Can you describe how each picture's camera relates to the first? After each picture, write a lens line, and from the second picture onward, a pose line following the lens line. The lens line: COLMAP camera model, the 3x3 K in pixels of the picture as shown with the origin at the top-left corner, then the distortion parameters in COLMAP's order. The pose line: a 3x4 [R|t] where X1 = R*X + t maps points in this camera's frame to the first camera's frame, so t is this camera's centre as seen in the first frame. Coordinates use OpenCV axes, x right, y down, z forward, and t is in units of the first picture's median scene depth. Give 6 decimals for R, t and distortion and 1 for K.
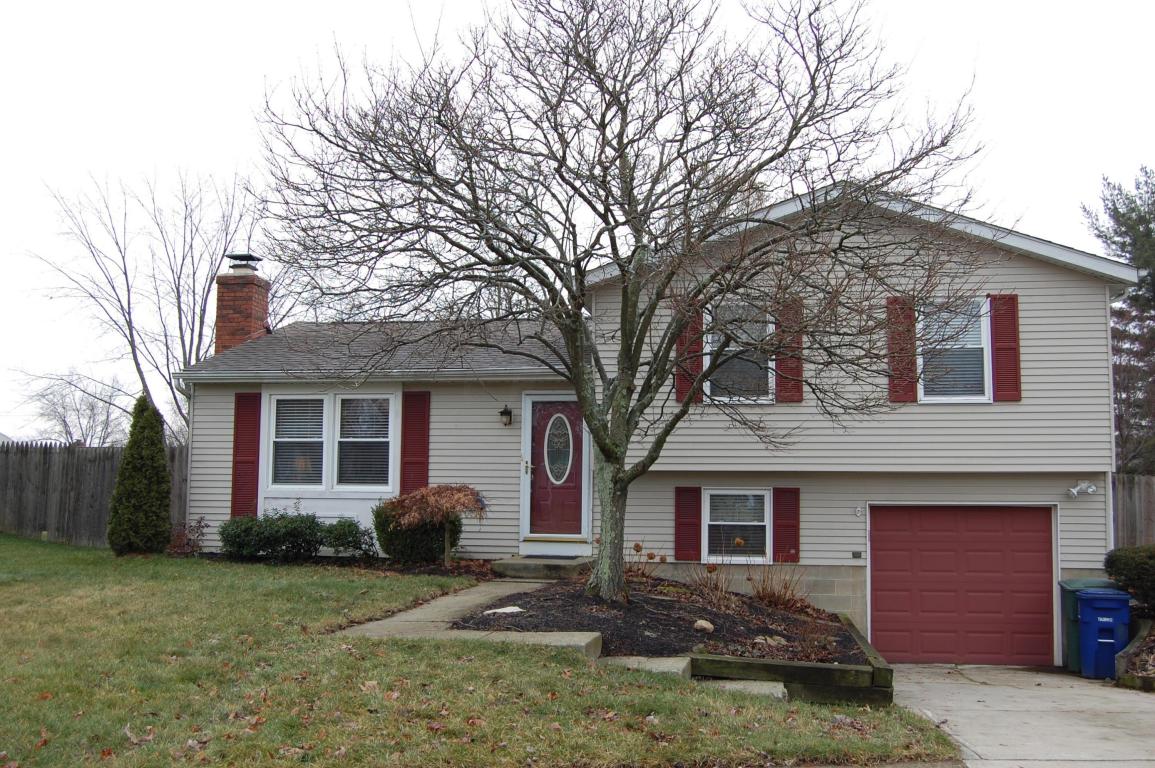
lens RADIAL K [[1211.9, 0, 577.5], [0, 1211.9, 381.7], [0, 0, 1]] dist [-0.061672, 0.000000]
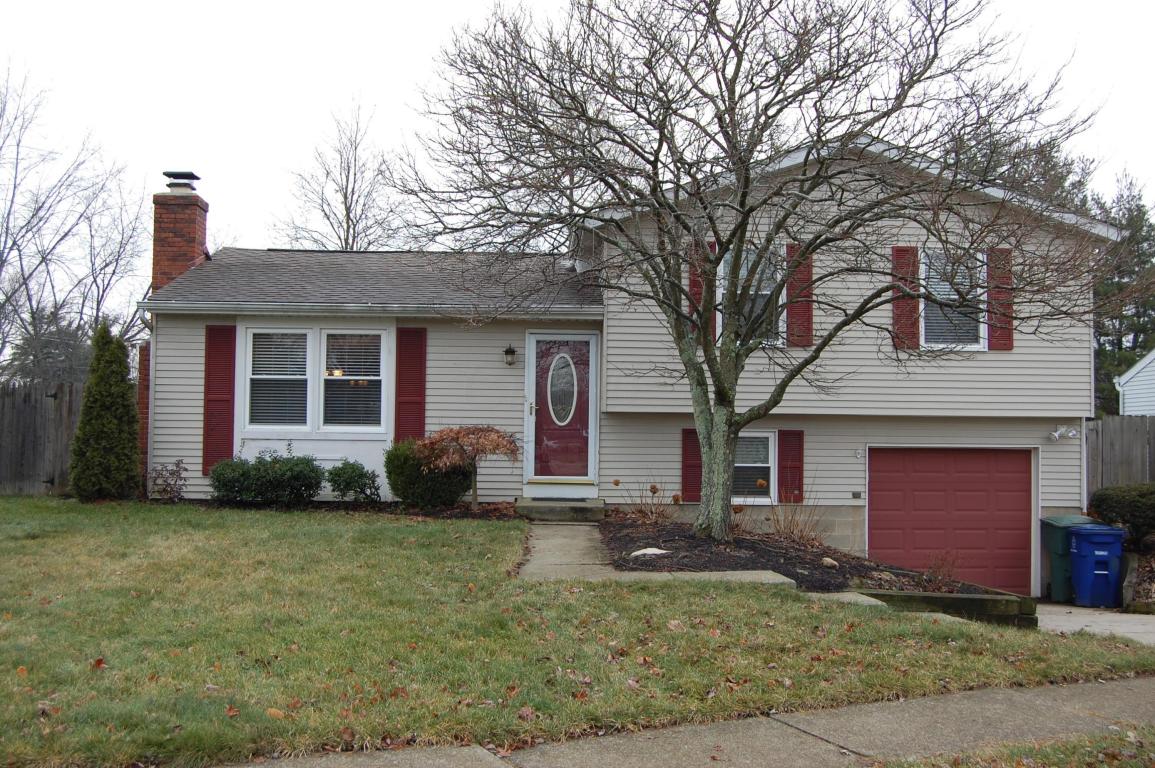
lens RADIAL K [[1285.9, 0, 577.4], [0, 1285.9, 386.5], [0, 0, 1]] dist [-0.059253, 0.000000]
pose [[0.976165, 0.010663, 0.216766, -0.232316], [-0.022634, 0.998348, 0.052817, -0.002136], [-0.215844, -0.056464, 0.974794, -0.014180]]
